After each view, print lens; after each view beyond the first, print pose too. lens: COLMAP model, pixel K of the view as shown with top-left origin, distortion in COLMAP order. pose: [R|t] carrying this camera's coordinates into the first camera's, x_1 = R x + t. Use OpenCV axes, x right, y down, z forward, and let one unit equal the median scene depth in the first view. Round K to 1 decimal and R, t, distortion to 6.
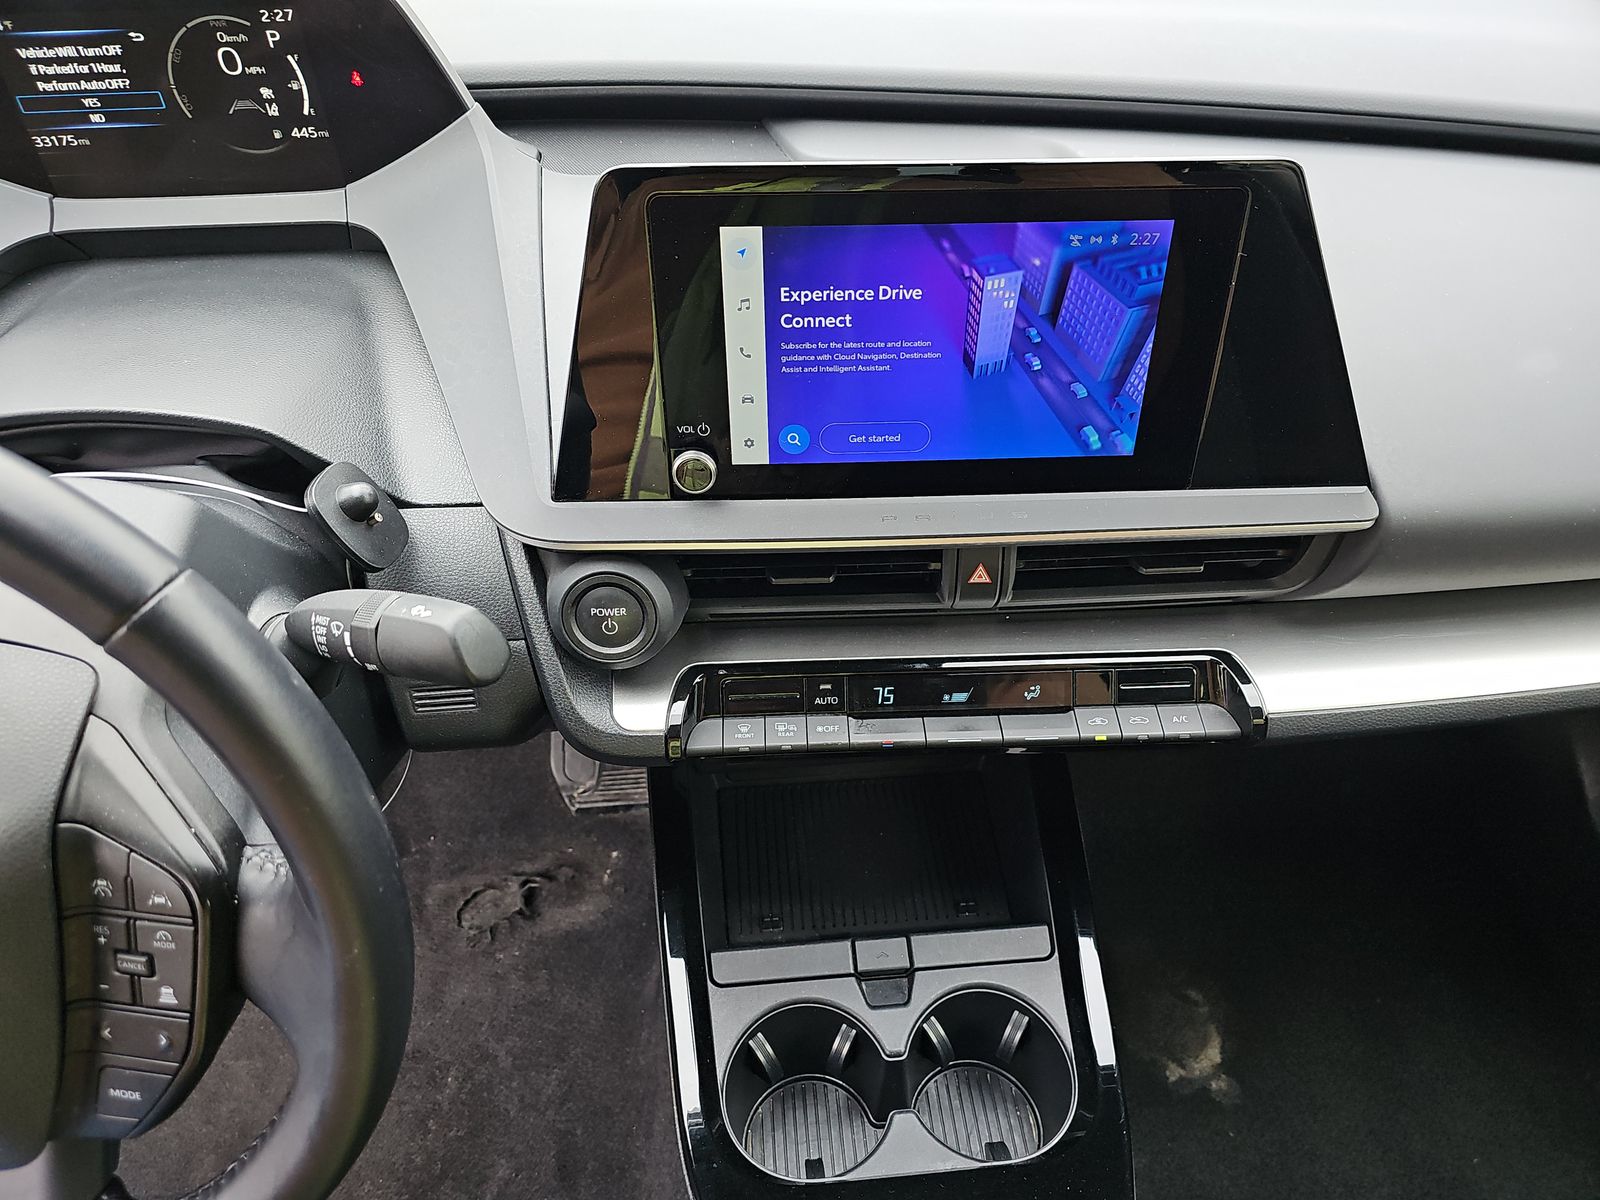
lens RADIAL K [[1068.6, 0, 790.1], [0, 1068.6, 607.7], [0, 0, 1]] dist [0.026169, -0.028596]
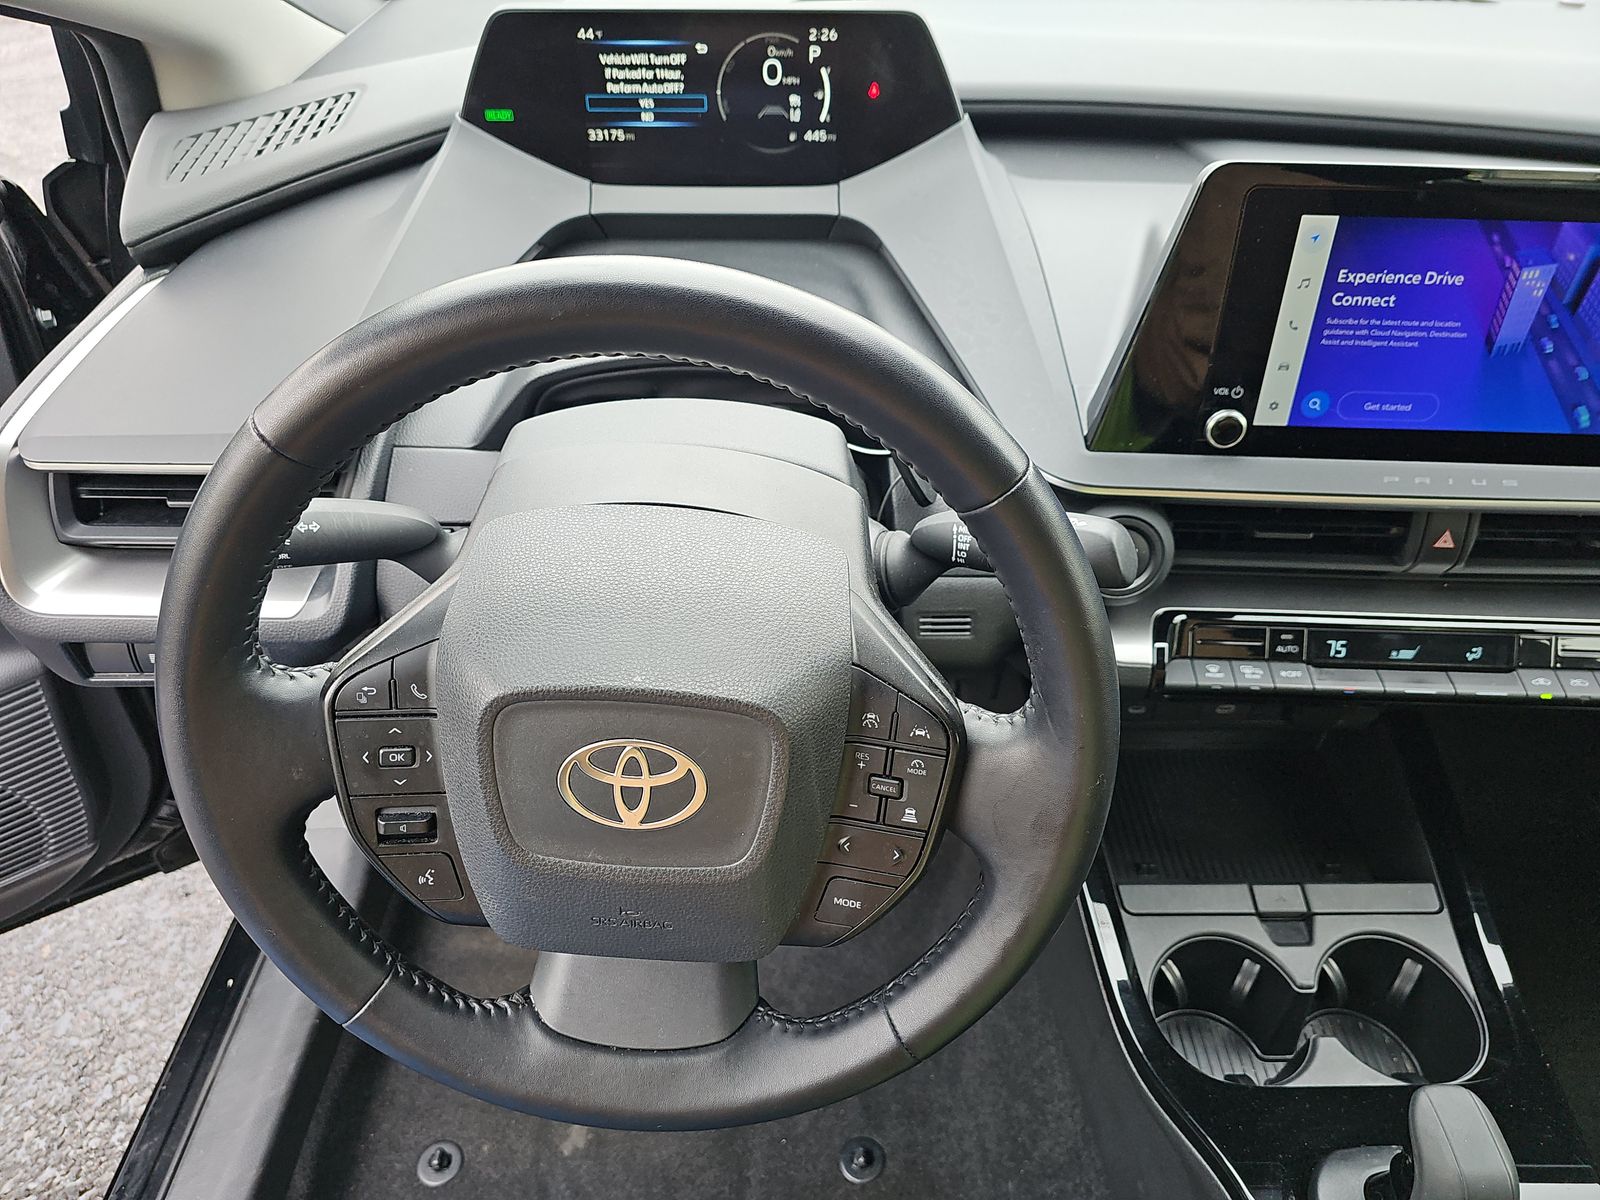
lens RADIAL K [[1068.6, 0, 783.7], [0, 1068.6, 596.6], [0, 0, 1]] dist [0.026169, -0.028596]
pose [[0.996806, 0.056168, -0.056767, -0.420610], [-0.058699, 0.997308, -0.043945, 0.111554], [0.054146, 0.047137, 0.997420, -0.136785]]
